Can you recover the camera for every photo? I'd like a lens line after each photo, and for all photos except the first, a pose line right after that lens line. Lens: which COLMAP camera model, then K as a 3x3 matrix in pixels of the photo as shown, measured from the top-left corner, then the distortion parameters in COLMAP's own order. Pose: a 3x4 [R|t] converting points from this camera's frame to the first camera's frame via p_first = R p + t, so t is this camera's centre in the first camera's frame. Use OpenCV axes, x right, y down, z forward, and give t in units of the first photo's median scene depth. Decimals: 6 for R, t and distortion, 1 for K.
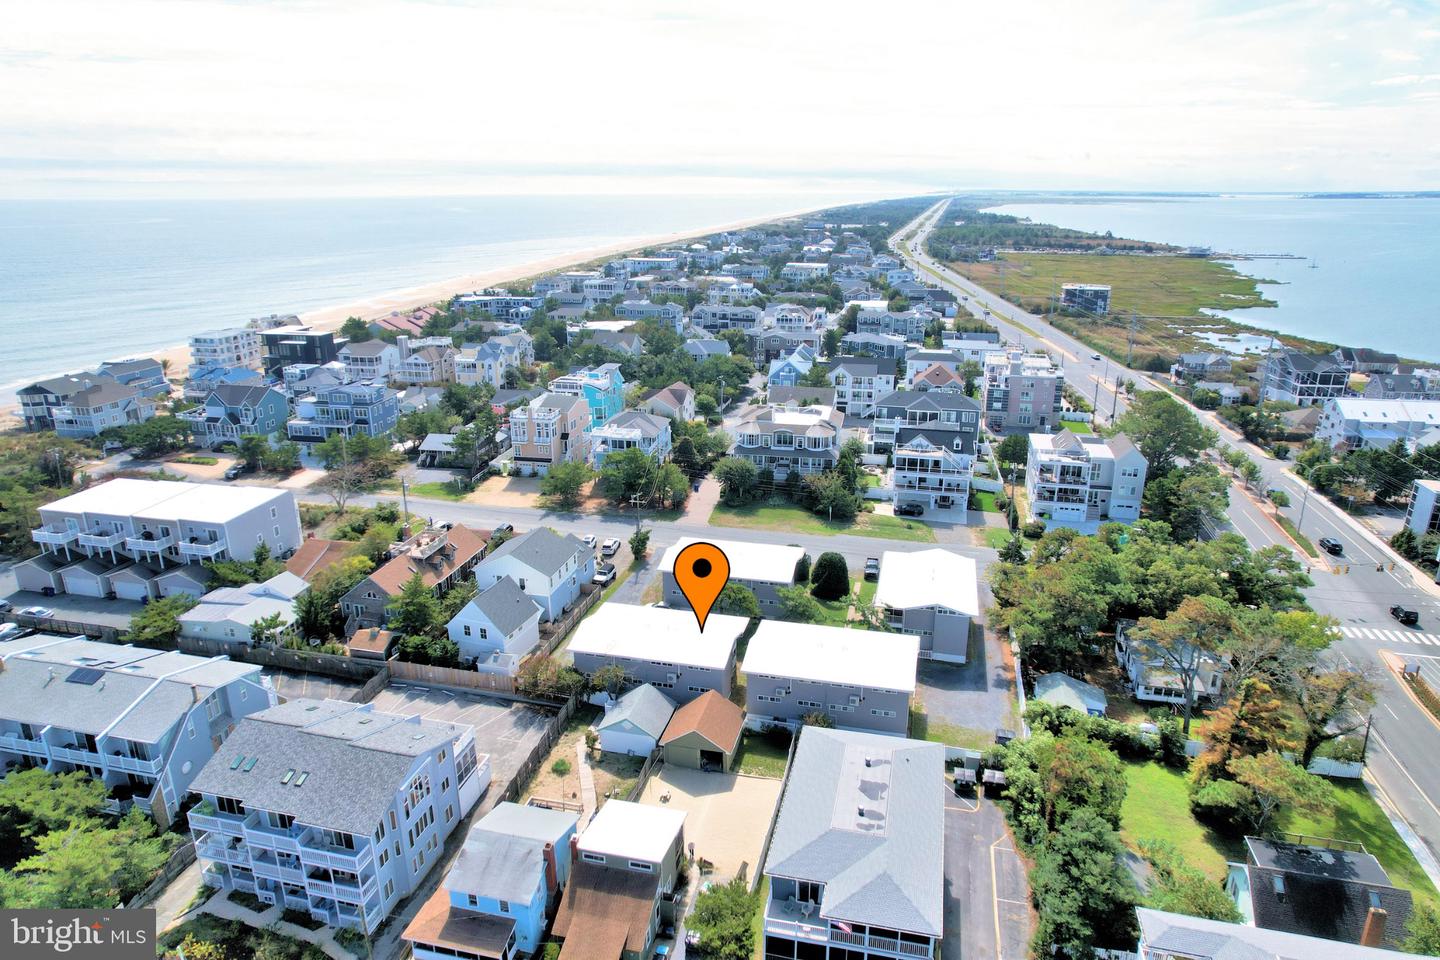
lens RADIAL K [[919.1, 0, 714.7], [0, 919.1, 481.6], [0, 0, 1]] dist [-0.076762, 0.072100]
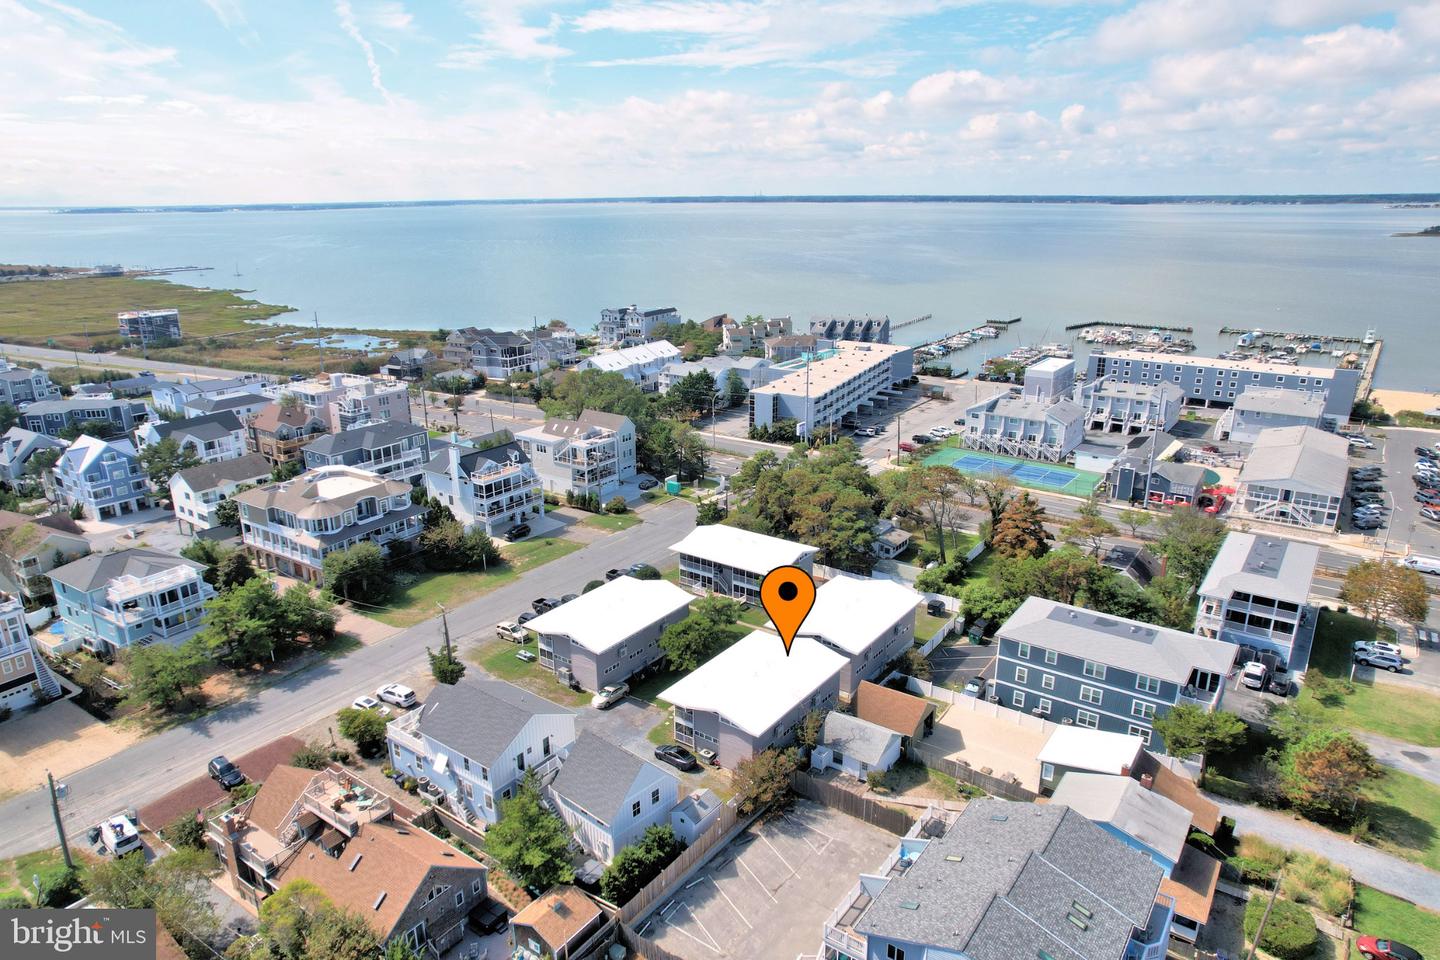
lens RADIAL K [[919.1, 0, 714.7], [0, 919.1, 481.6], [0, 0, 1]] dist [-0.076762, 0.072100]
pose [[0.380599, -0.278240, 0.881888, -0.536709], [0.291437, 0.941153, 0.171162, -0.122133], [-0.877616, 0.191870, 0.439291, 0.385693]]
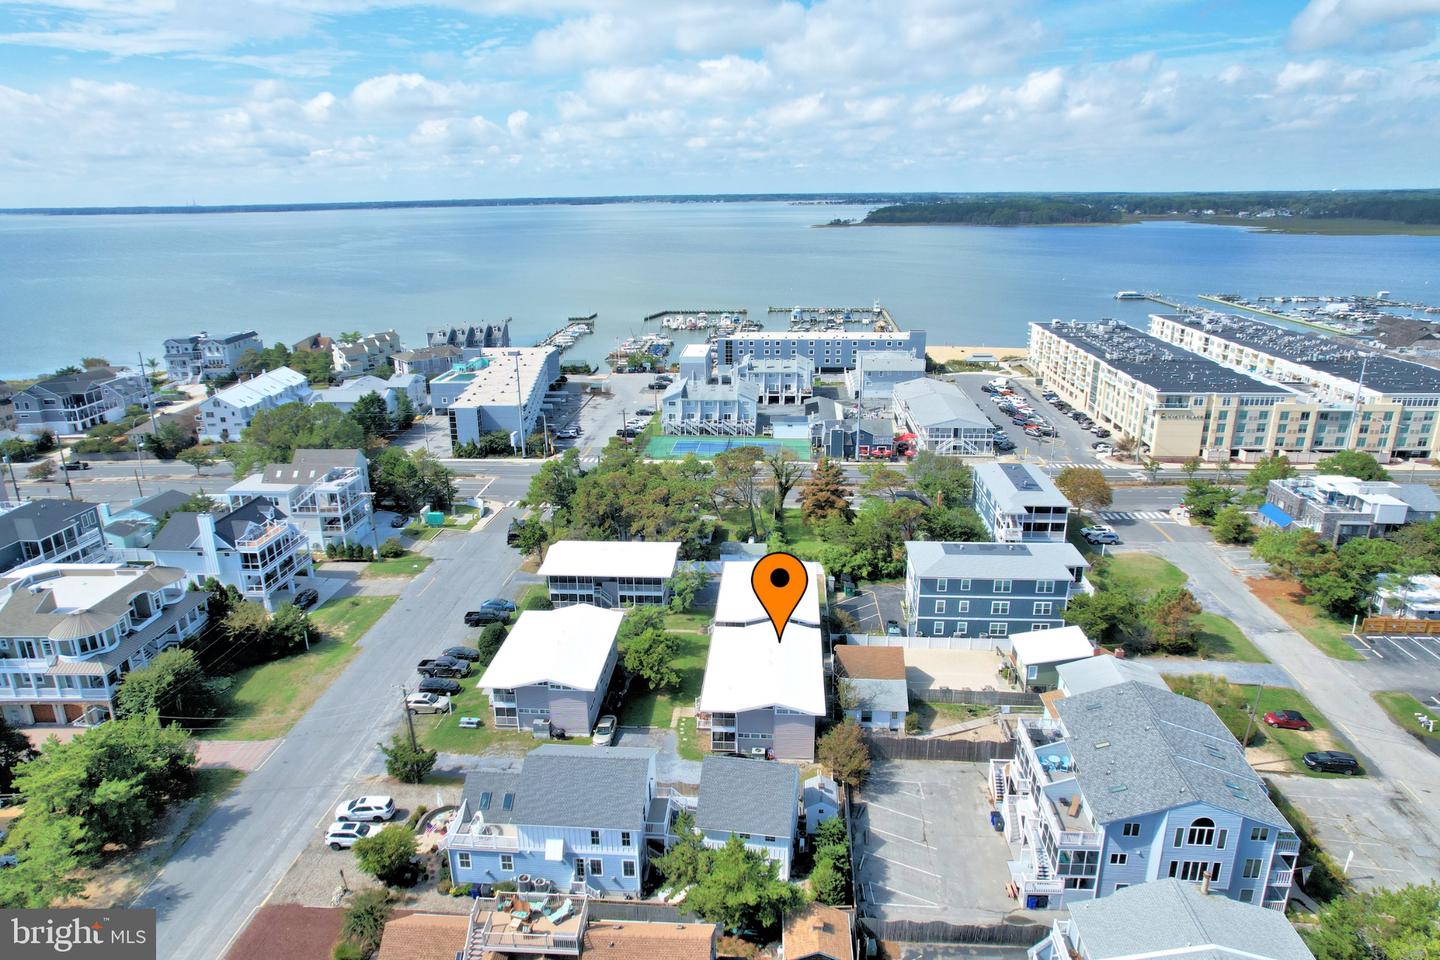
lens RADIAL K [[919.1, 0, 714.7], [0, 919.1, 481.6], [0, 0, 1]] dist [-0.076762, 0.072100]
pose [[-0.163445, -0.293145, 0.941994, -0.564256], [0.316398, 0.888821, 0.331496, -0.211151], [-0.934440, 0.352226, -0.052522, 0.665635]]
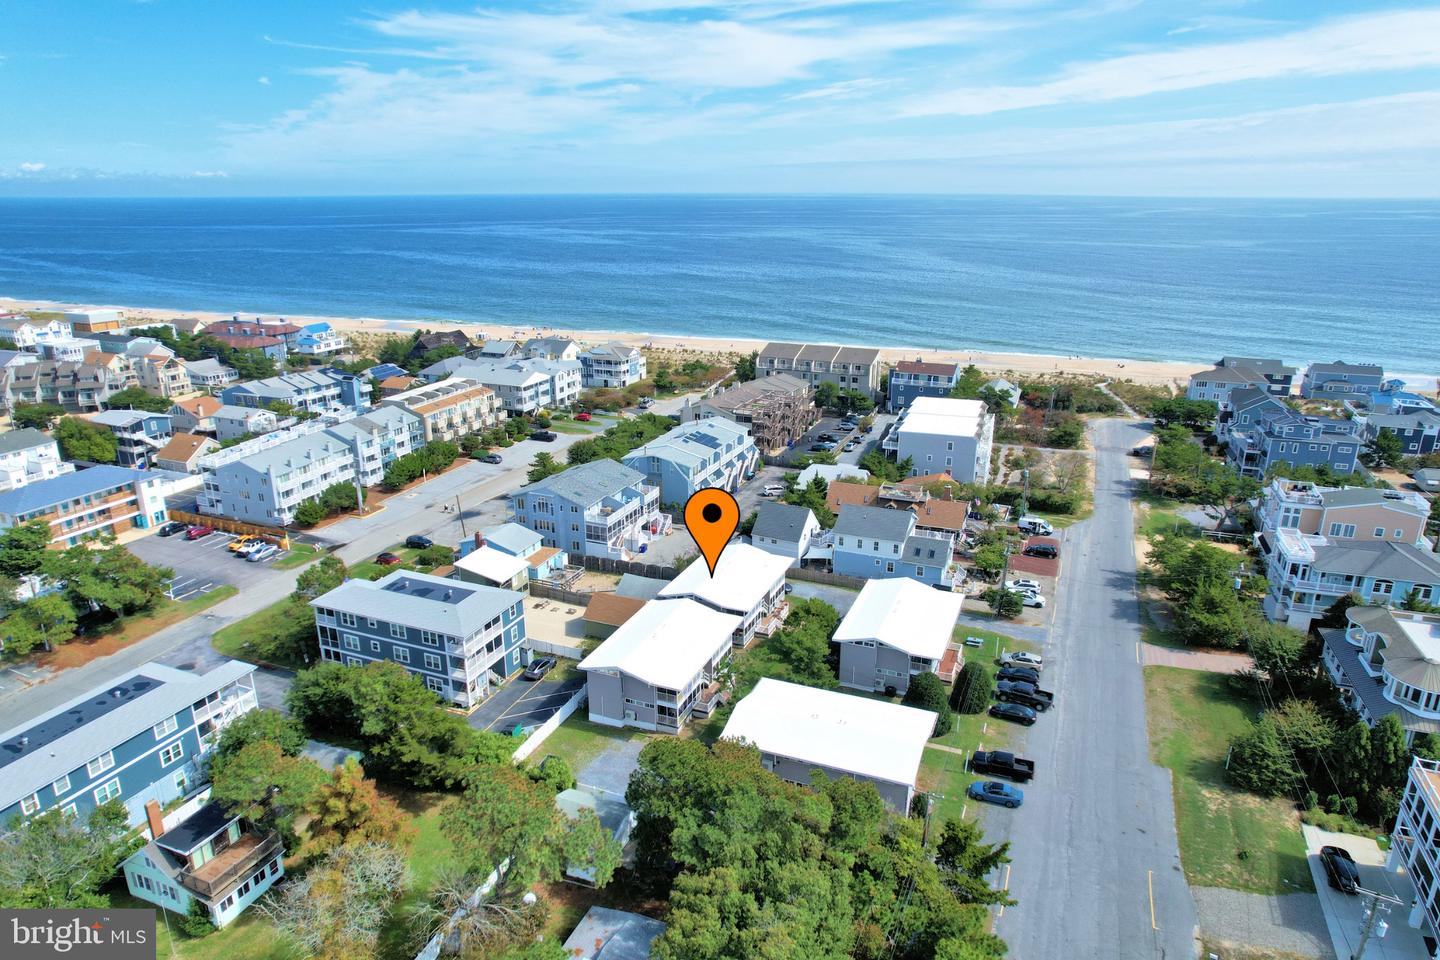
lens RADIAL K [[919.1, 0, 714.7], [0, 919.1, 481.6], [0, 0, 1]] dist [-0.076762, 0.072100]
pose [[-0.147923, 0.304198, -0.941054, 0.639443], [-0.304124, 0.891425, 0.335960, -0.207394], [0.941078, 0.335893, -0.039348, 0.638105]]
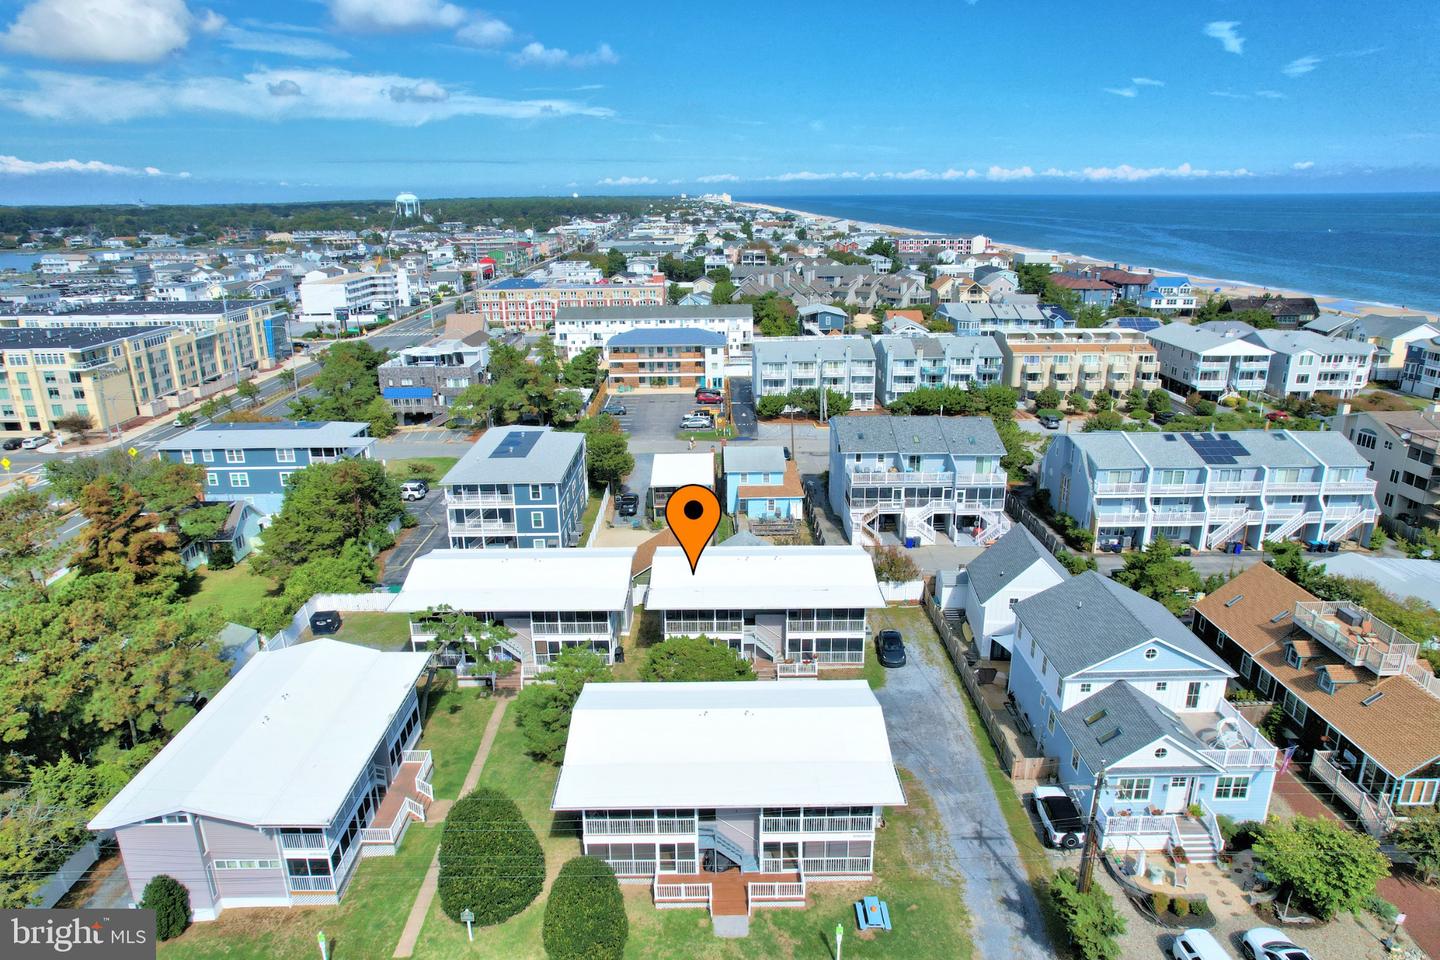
lens RADIAL K [[919.1, 0, 714.7], [0, 919.1, 481.6], [0, 0, 1]] dist [-0.076762, 0.072100]
pose [[-0.970051, 0.086132, -0.227116, 0.085556], [-0.061317, 0.817903, 0.572079, -0.193767], [0.235033, 0.568872, -0.788127, 0.976975]]
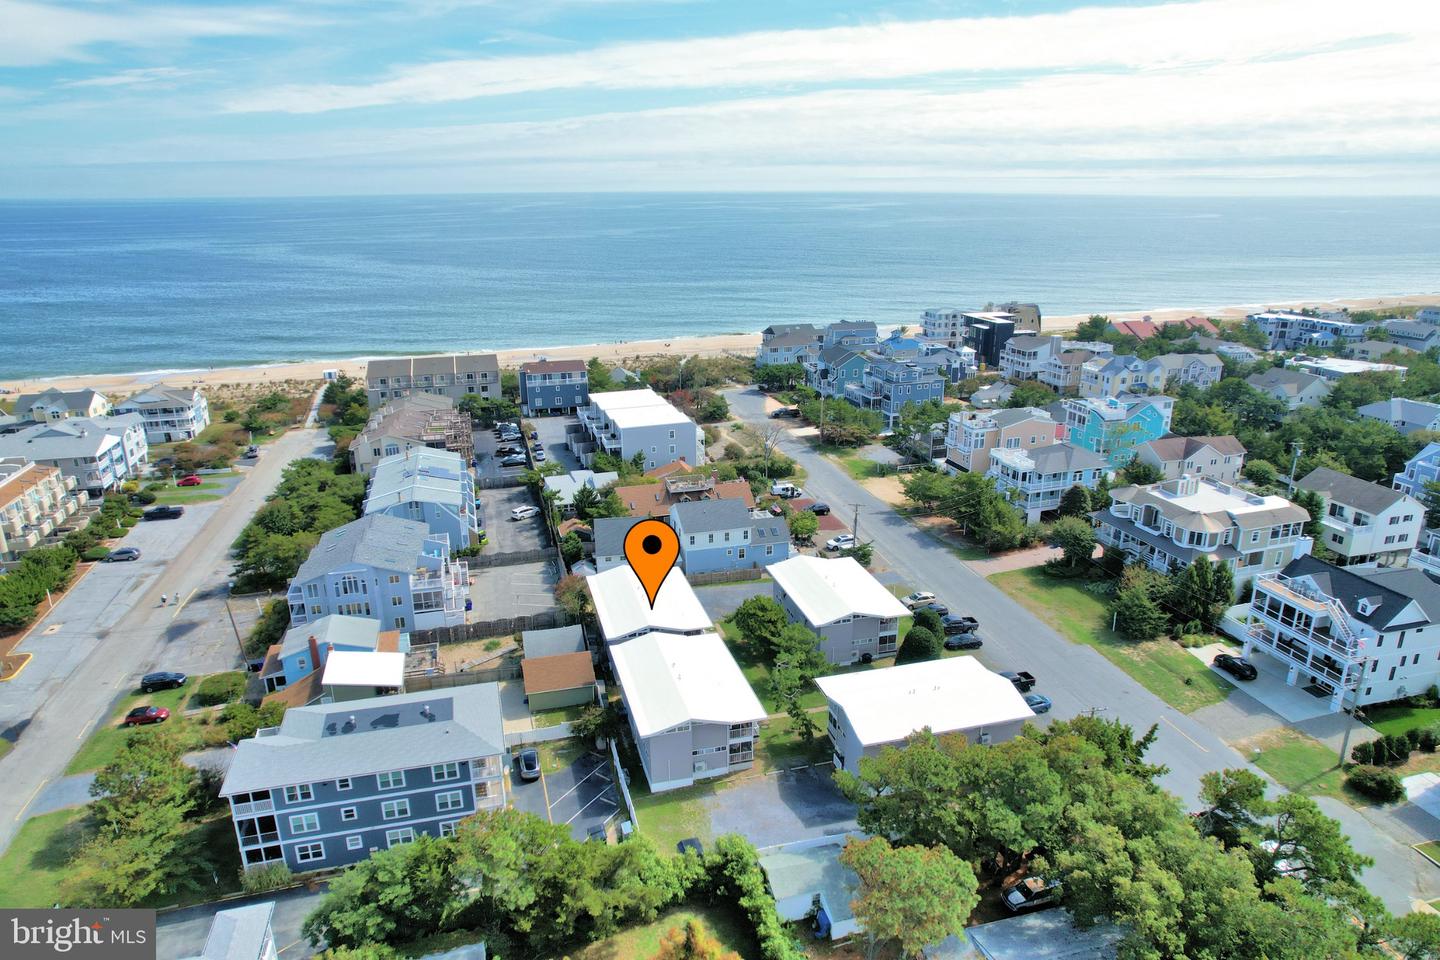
lens RADIAL K [[919.1, 0, 714.7], [0, 919.1, 481.6], [0, 0, 1]] dist [-0.076762, 0.072100]
pose [[0.486207, 0.268178, -0.831675, 0.536553], [-0.265139, 0.952151, 0.152023, -0.097036], [0.832649, 0.146595, 0.534046, 0.308677]]
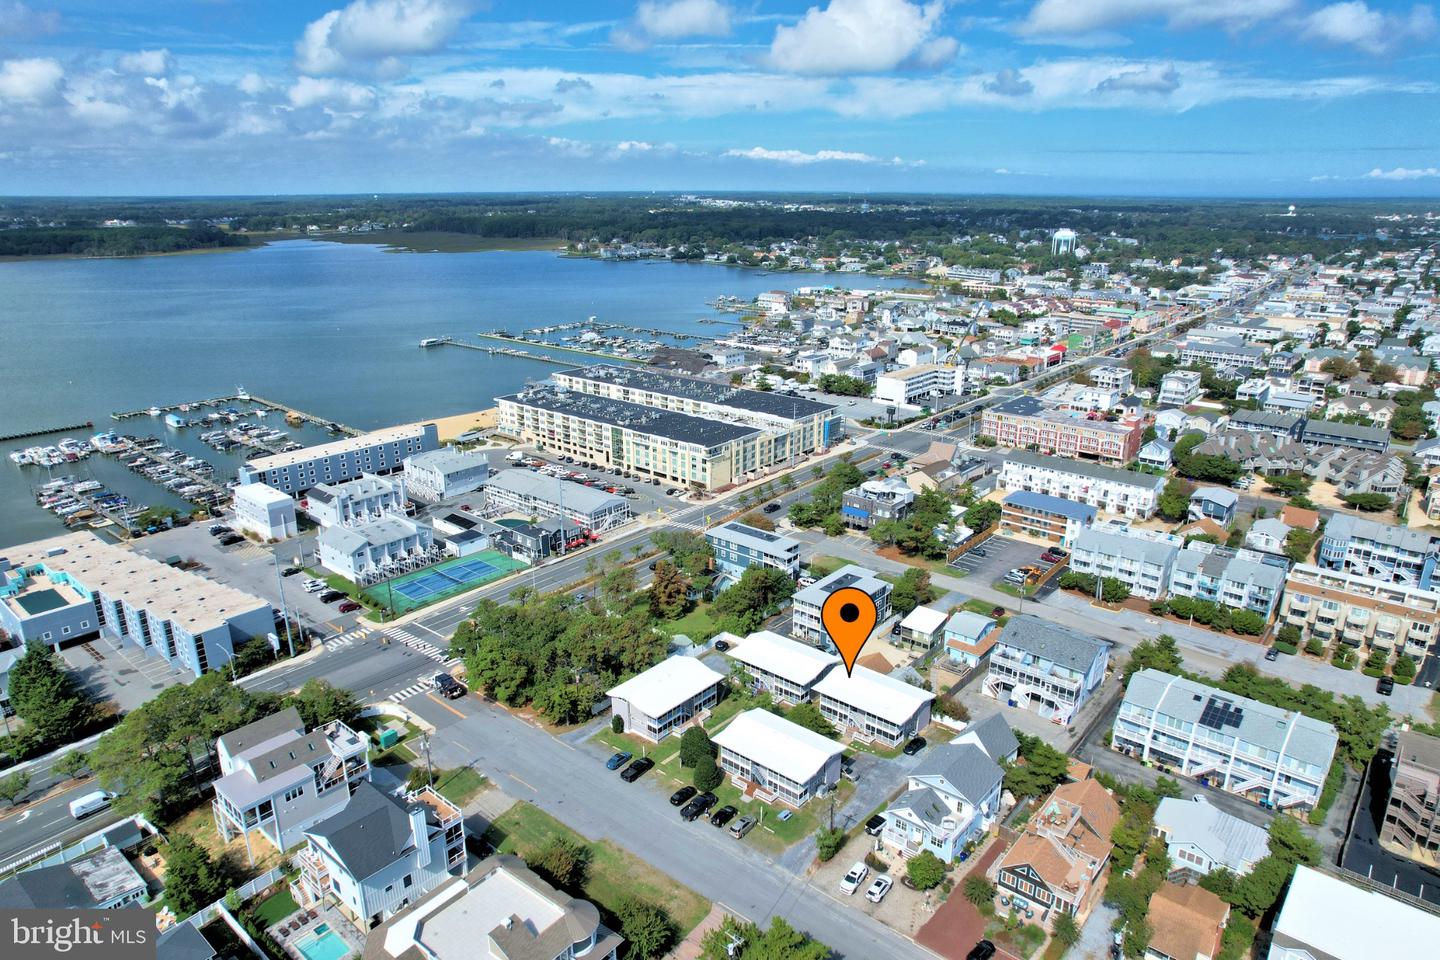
lens RADIAL K [[918.0, 0, 712.6], [0, 918.0, 486.0], [0, 0, 1]] dist [-0.068434, 0.055157]
pose [[-0.891173, -0.136803, 0.432546, -0.280490], [0.144334, 0.818410, 0.556213, -0.651379], [-0.430091, 0.558113, -0.709600, 1.299194]]
